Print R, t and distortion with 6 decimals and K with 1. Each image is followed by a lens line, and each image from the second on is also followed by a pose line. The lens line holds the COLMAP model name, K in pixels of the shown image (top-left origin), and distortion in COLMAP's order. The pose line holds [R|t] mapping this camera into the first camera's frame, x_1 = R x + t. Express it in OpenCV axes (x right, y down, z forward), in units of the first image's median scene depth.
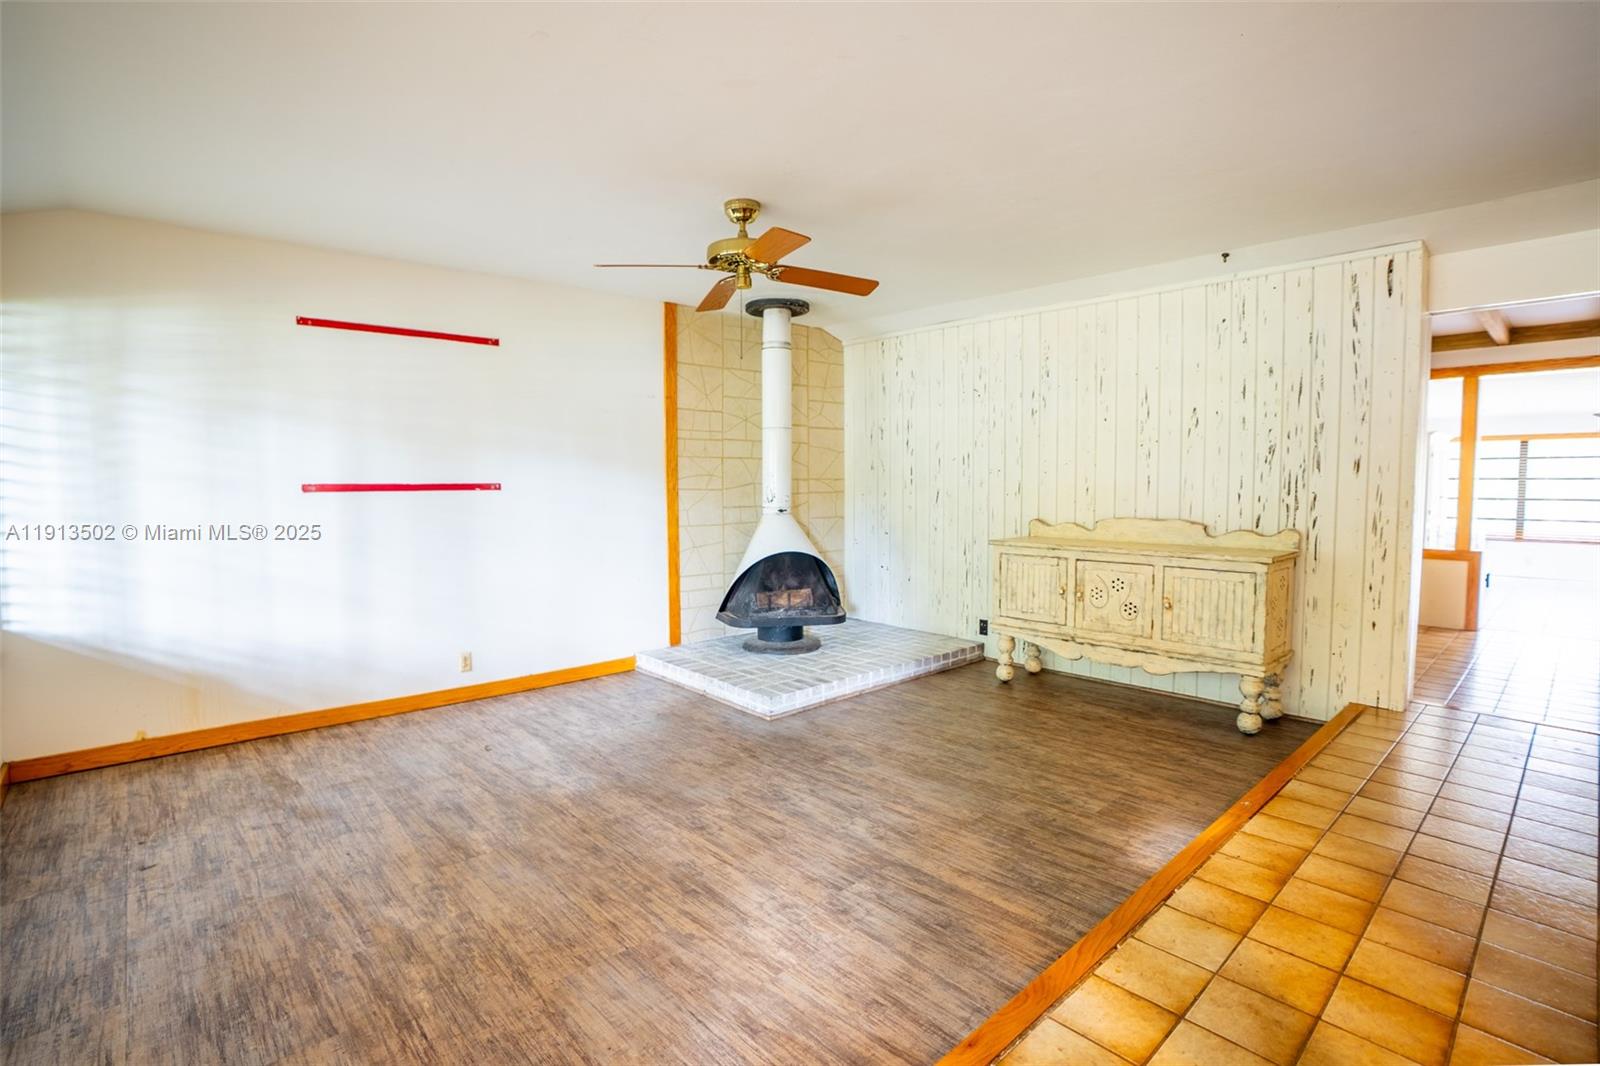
lens RADIAL K [[761.5, 0, 801.9], [0, 761.5, 526.5], [0, 0, 1]] dist [-0.056498, 0.019463]
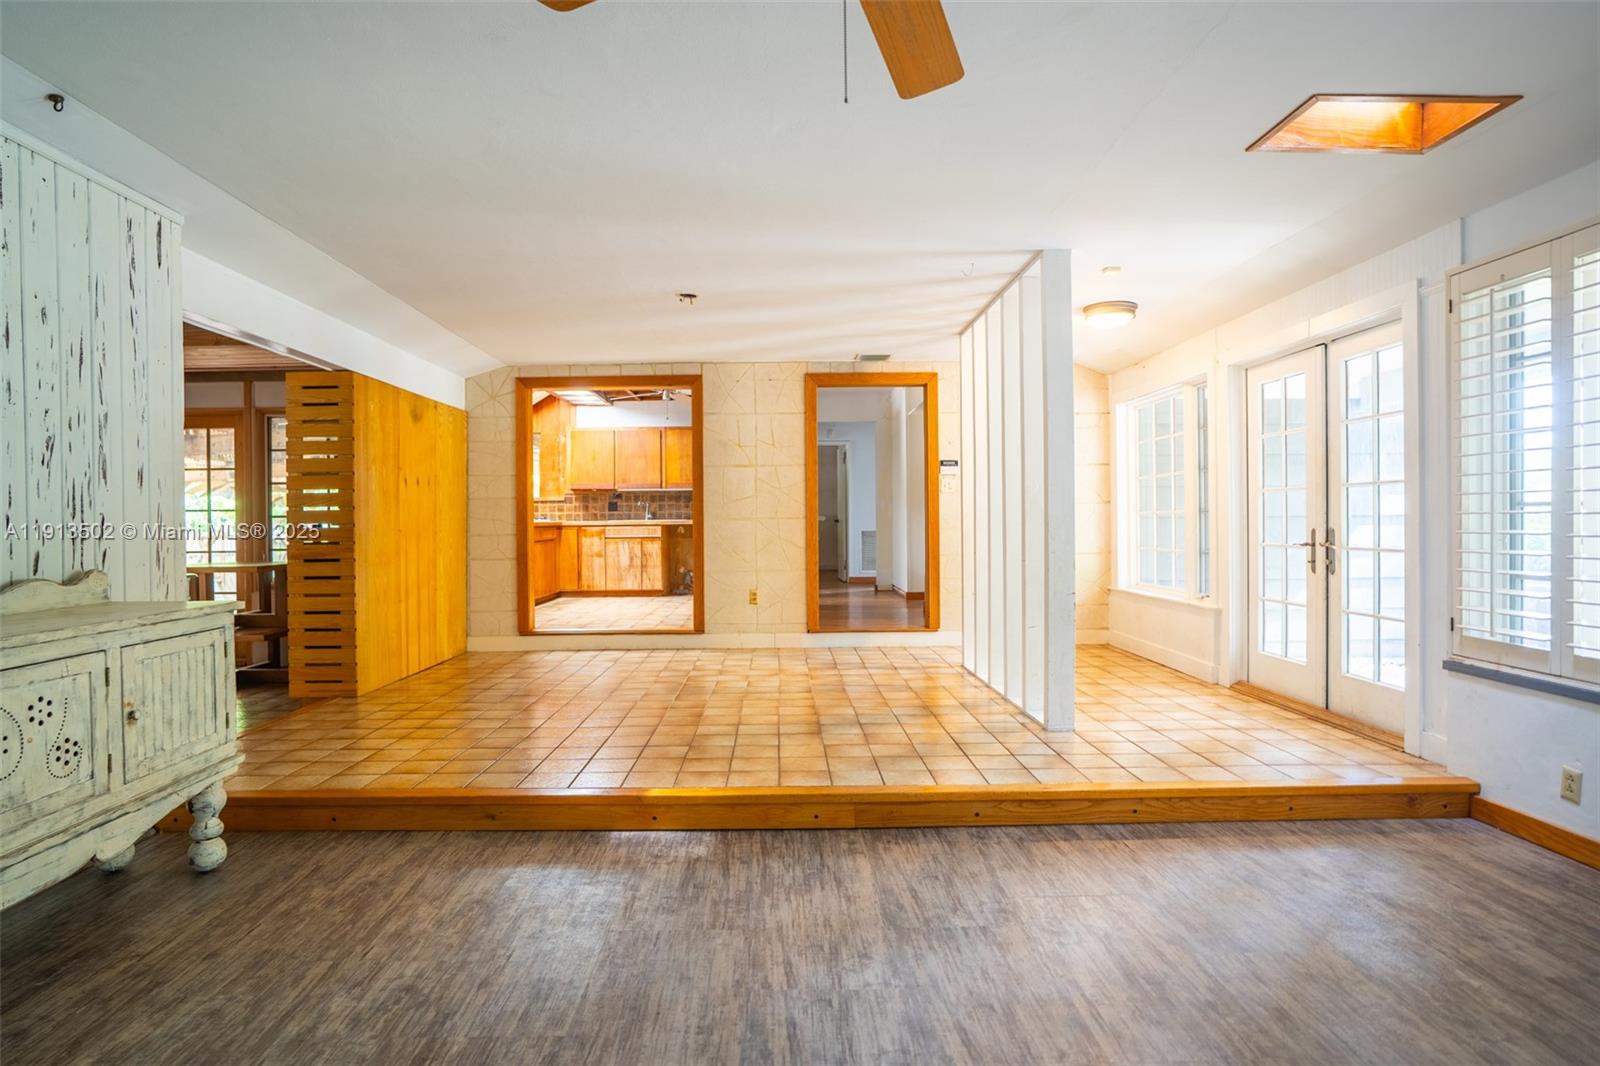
lens RADIAL K [[866.1, 0, 766.0], [0, 866.1, 518.3], [0, 0, 1]] dist [-0.035472, 0.014669]
pose [[-0.735900, 0.008978, 0.677031, -0.339620], [0.049378, 0.997961, 0.040438, -0.051145], [-0.675287, 0.063189, -0.734843, 1.393735]]
